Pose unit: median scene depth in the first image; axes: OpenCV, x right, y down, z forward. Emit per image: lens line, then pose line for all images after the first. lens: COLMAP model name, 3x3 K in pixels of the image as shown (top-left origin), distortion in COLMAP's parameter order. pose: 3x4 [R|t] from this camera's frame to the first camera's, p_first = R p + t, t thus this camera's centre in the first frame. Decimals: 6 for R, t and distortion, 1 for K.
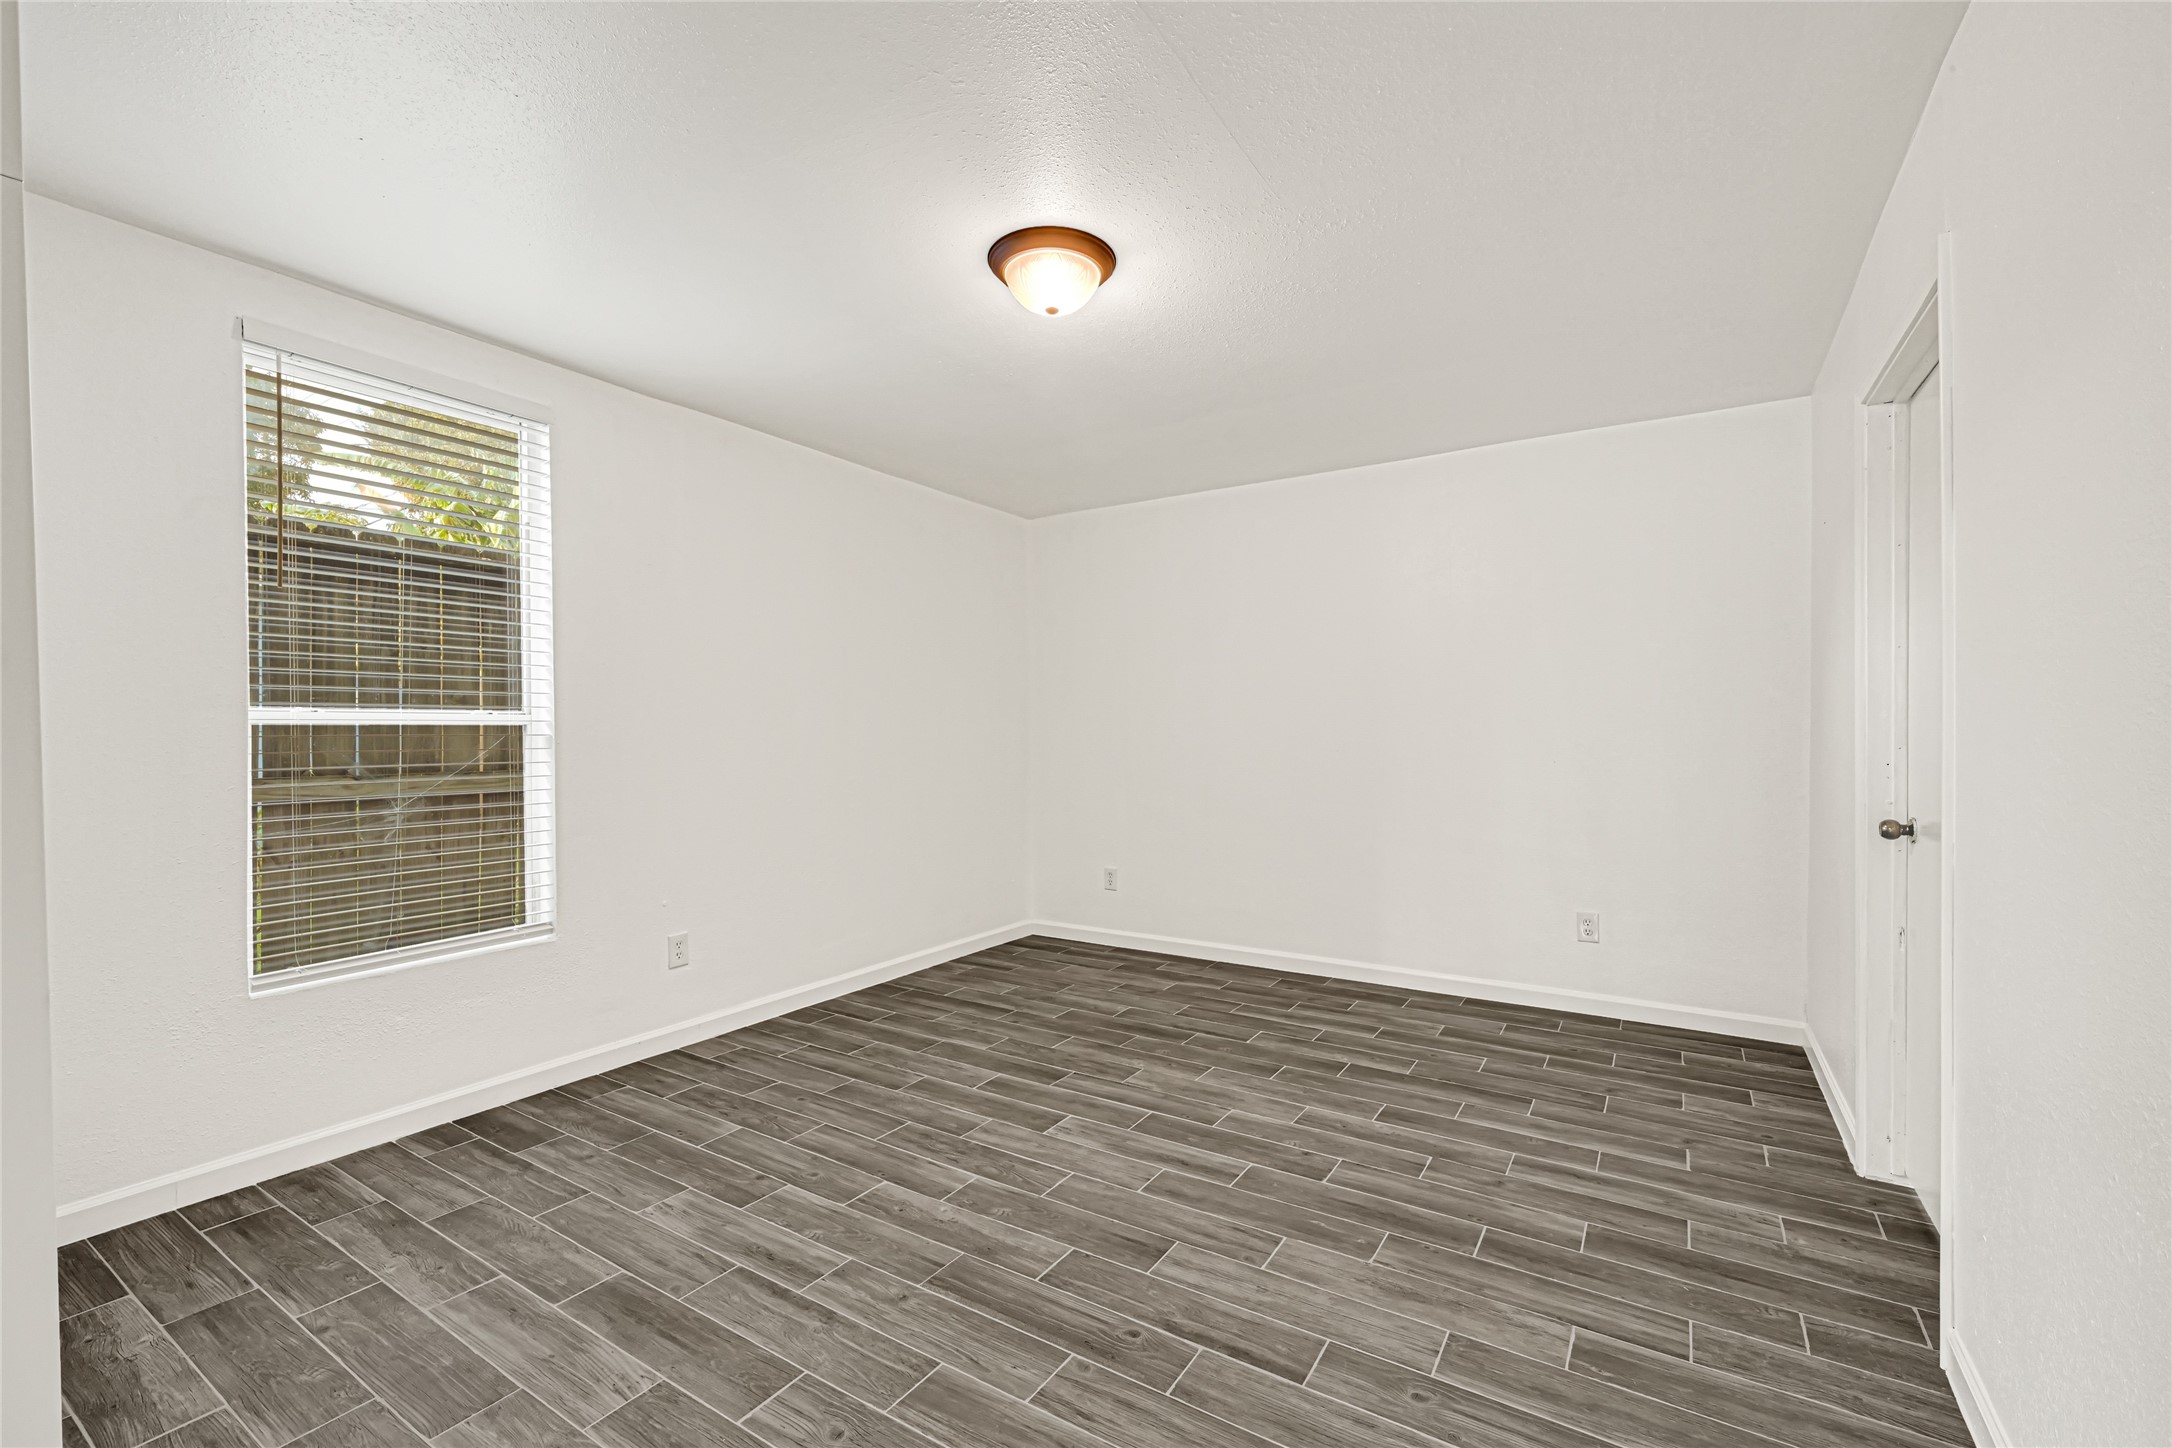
lens RADIAL K [[919.1, 0, 1078.5], [0, 919.1, 731.7], [0, 0, 1]] dist [-0.000537, 0.000605]
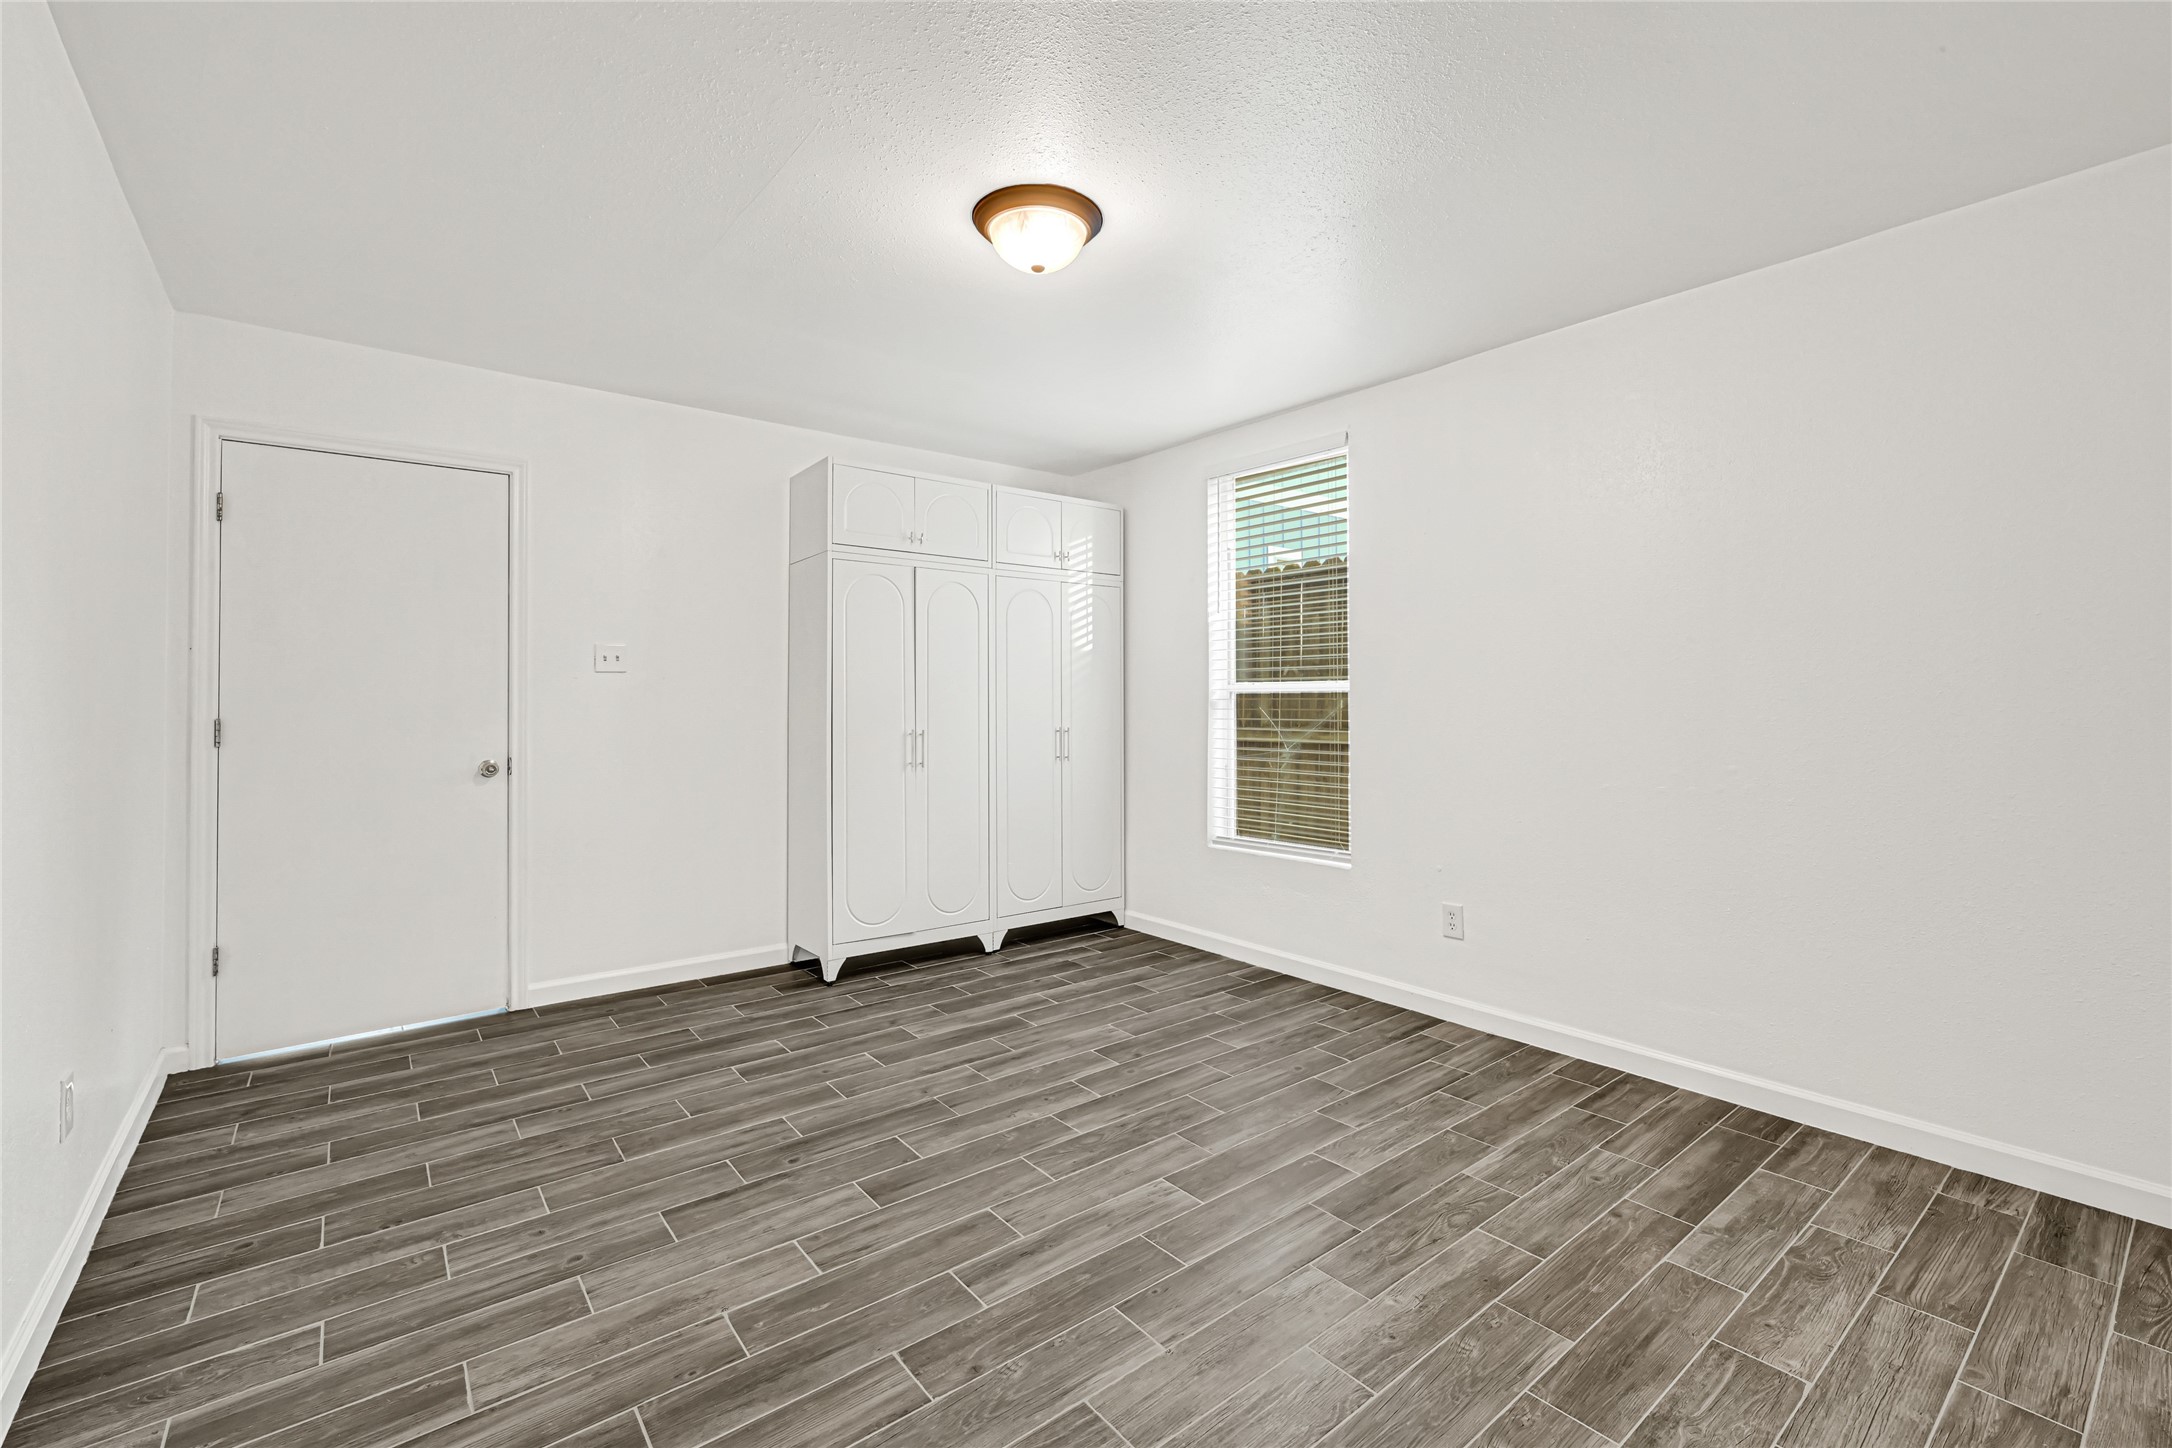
lens RADIAL K [[919.1, 0, 1092.0], [0, 919.1, 694.0], [0, 0, 1]] dist [-0.000537, 0.000605]
pose [[-0.310173, -0.002076, -0.950678, 0.798559], [0.002455, 0.999993, -0.002984, -0.000628], [0.950677, -0.003260, -0.310166, 1.236616]]
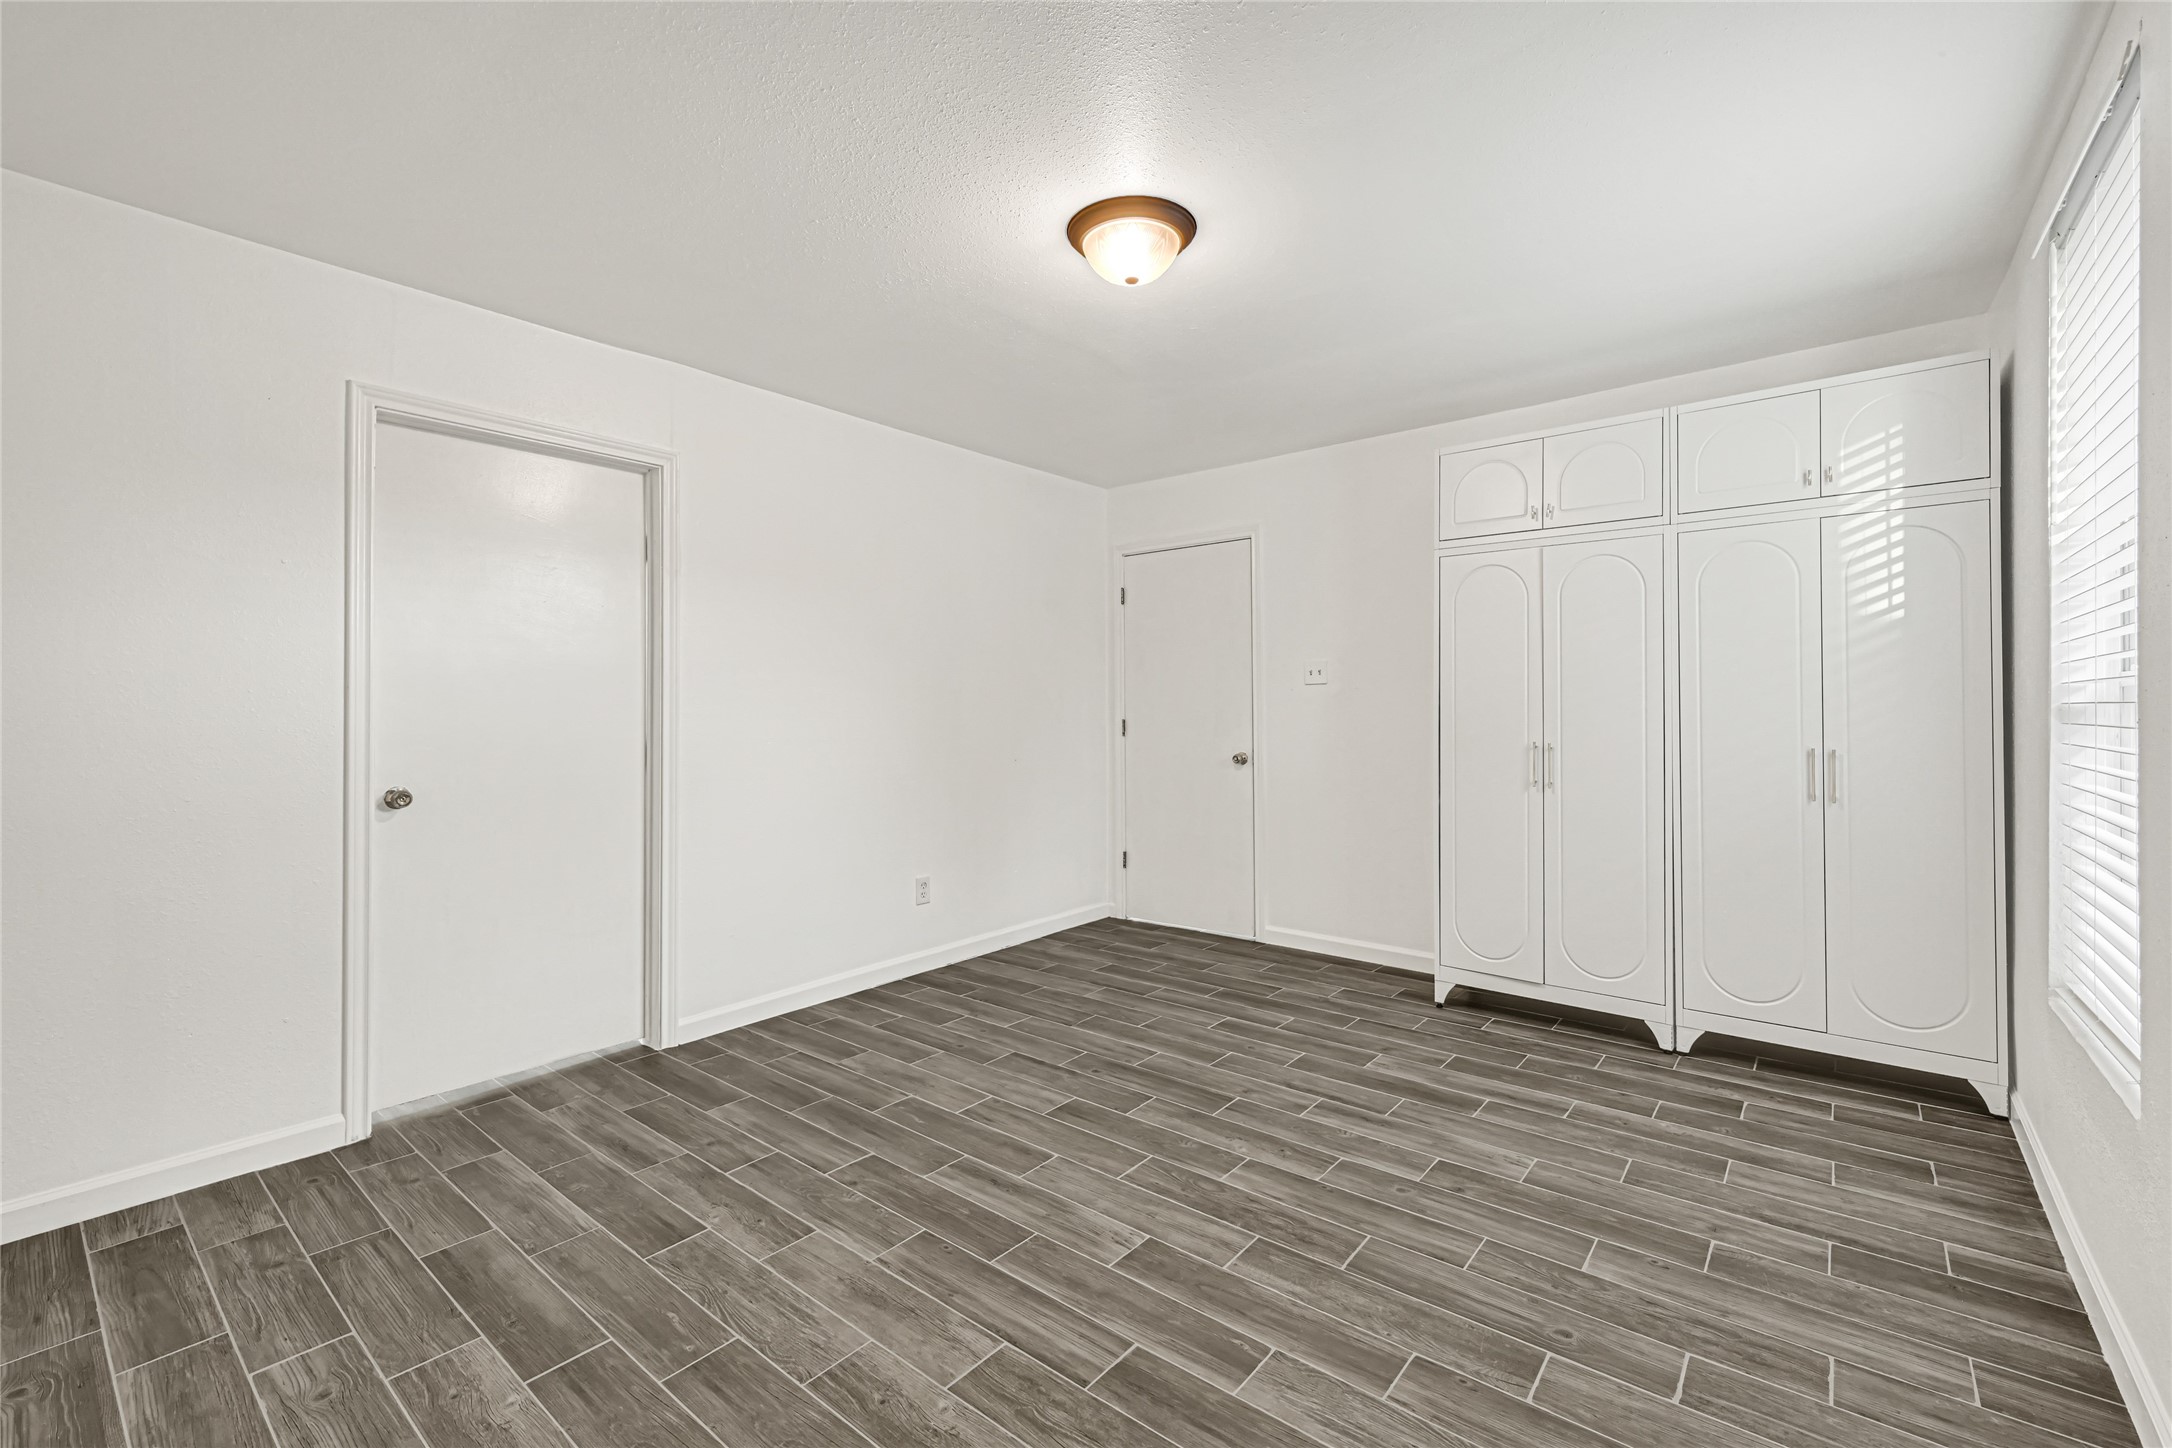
lens RADIAL K [[919.1, 0, 1102.5], [0, 919.1, 715.3], [0, 0, 1]] dist [-0.000537, 0.000605]
pose [[-0.995556, 0.008263, 0.093803, -0.076865], [0.008898, 0.999940, 0.006351, 0.002908], [-0.093745, 0.007157, -0.995571, 1.806672]]
